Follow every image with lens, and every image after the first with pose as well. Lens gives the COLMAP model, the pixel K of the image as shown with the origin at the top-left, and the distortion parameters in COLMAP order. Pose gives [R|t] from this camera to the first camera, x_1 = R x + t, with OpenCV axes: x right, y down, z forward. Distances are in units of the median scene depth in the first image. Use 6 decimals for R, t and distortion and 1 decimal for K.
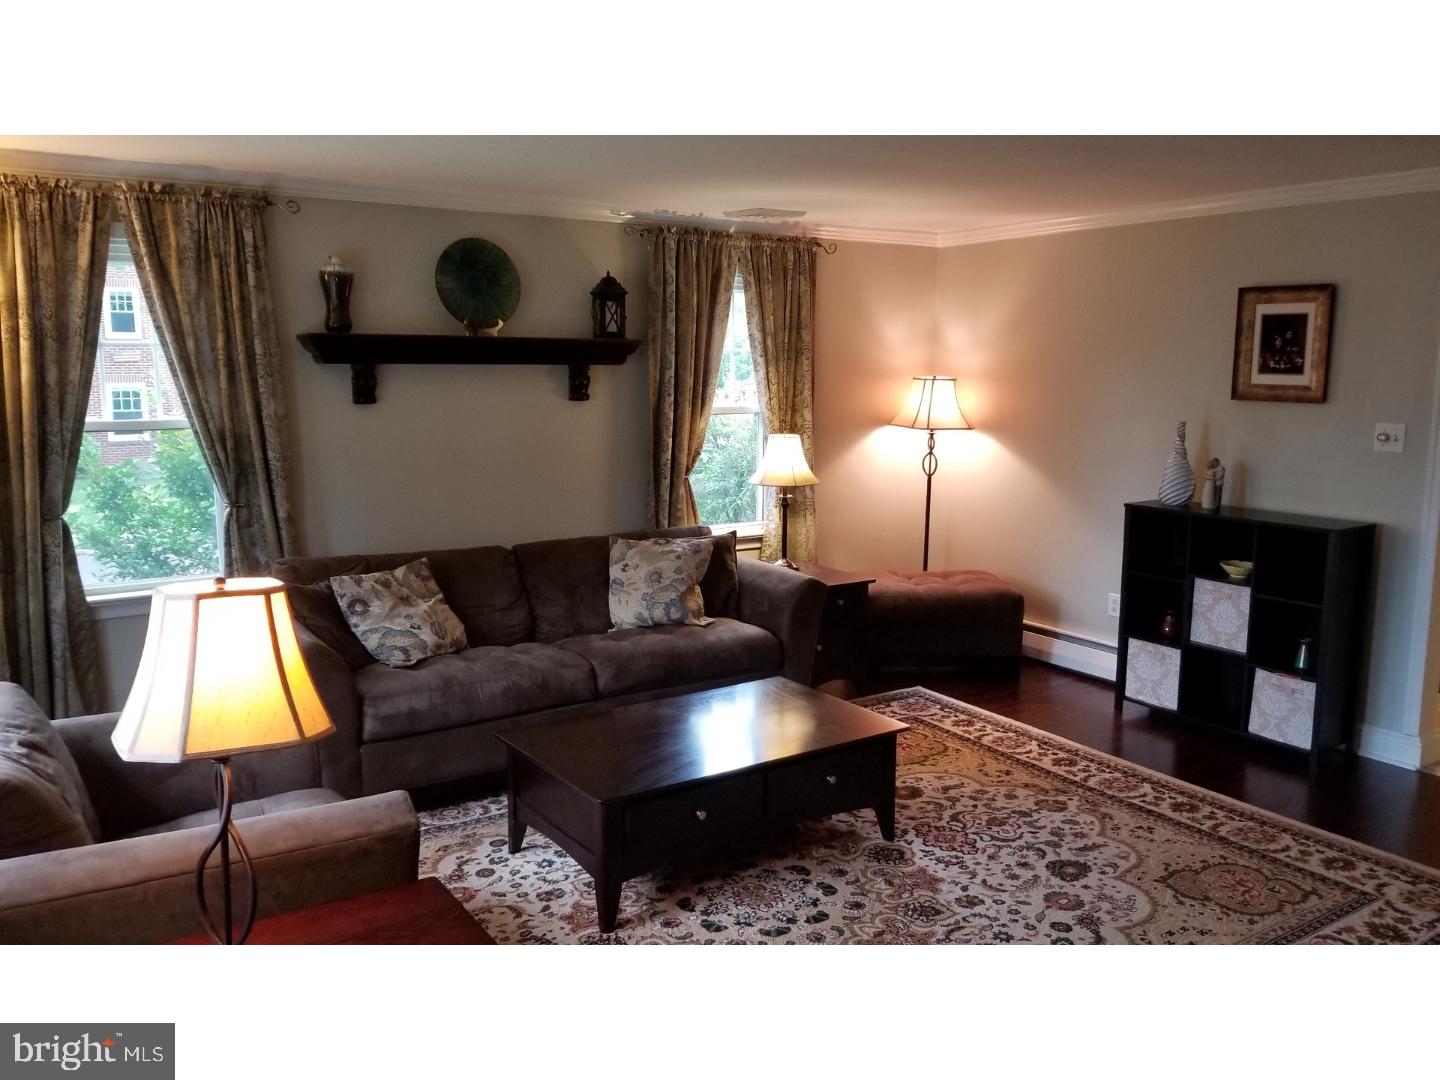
lens RADIAL K [[1117.4, 0, 712.4], [0, 1117.4, 538.3], [0, 0, 1]] dist [0.111060, -0.207218]
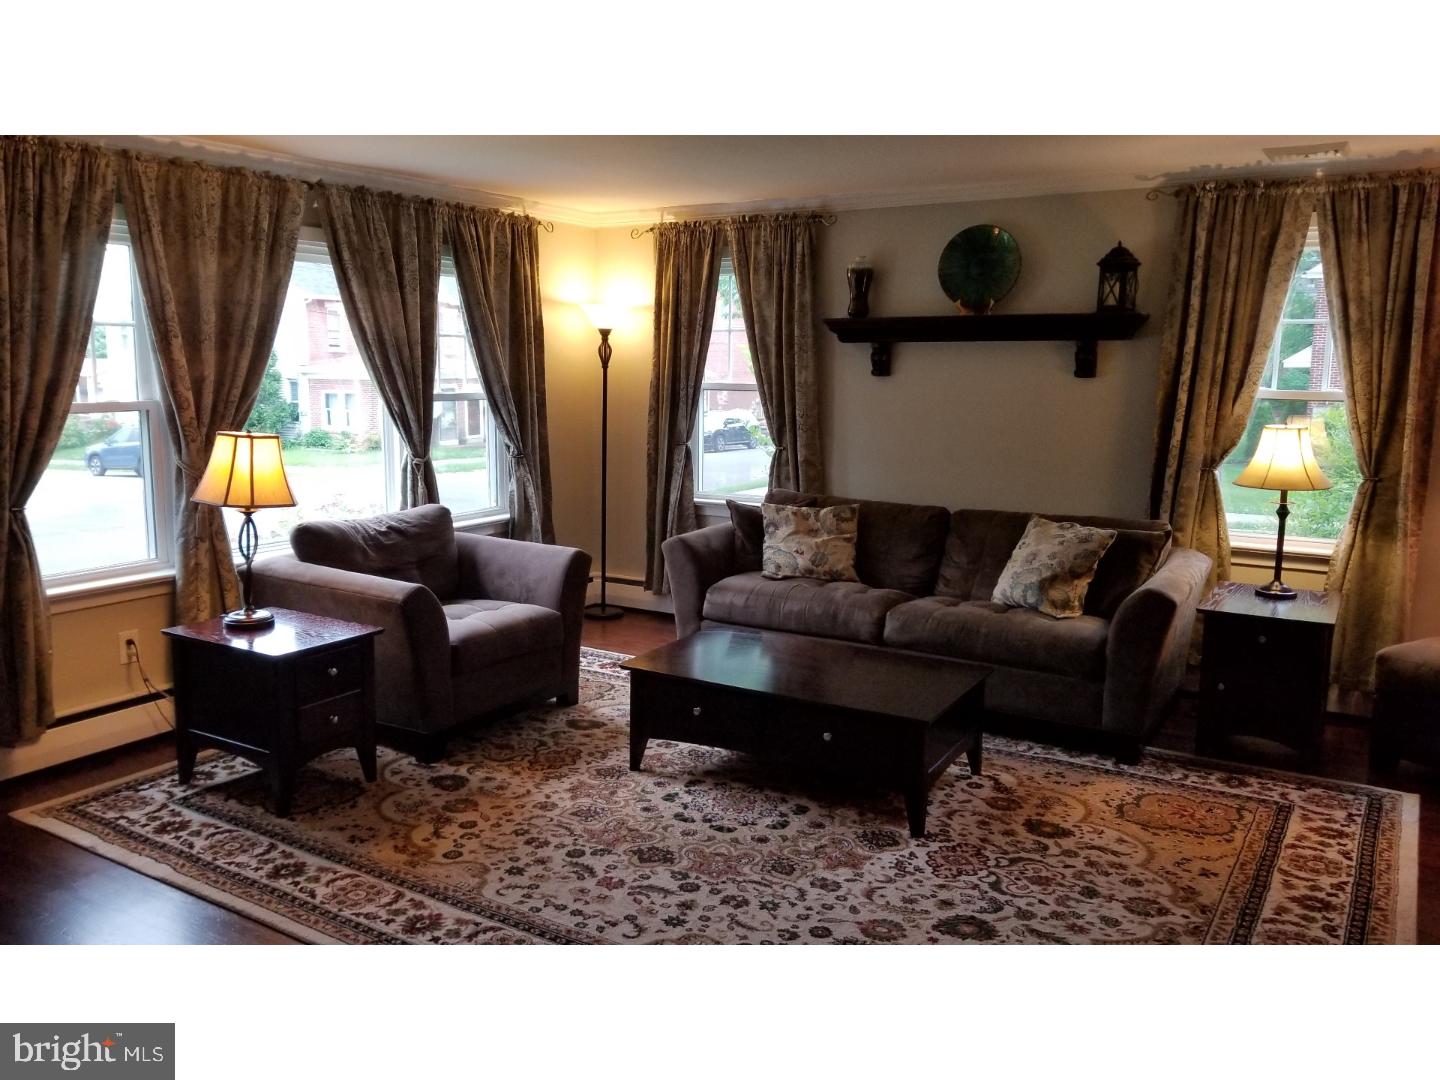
lens RADIAL K [[1117.4, 0, 712.4], [0, 1117.4, 538.3], [0, 0, 1]] dist [0.111060, -0.207218]
pose [[0.419243, 0.144595, -0.896286, 0.757227], [-0.145052, 0.985222, 0.091094, -0.033179], [0.896212, 0.091818, 0.434021, 0.351548]]
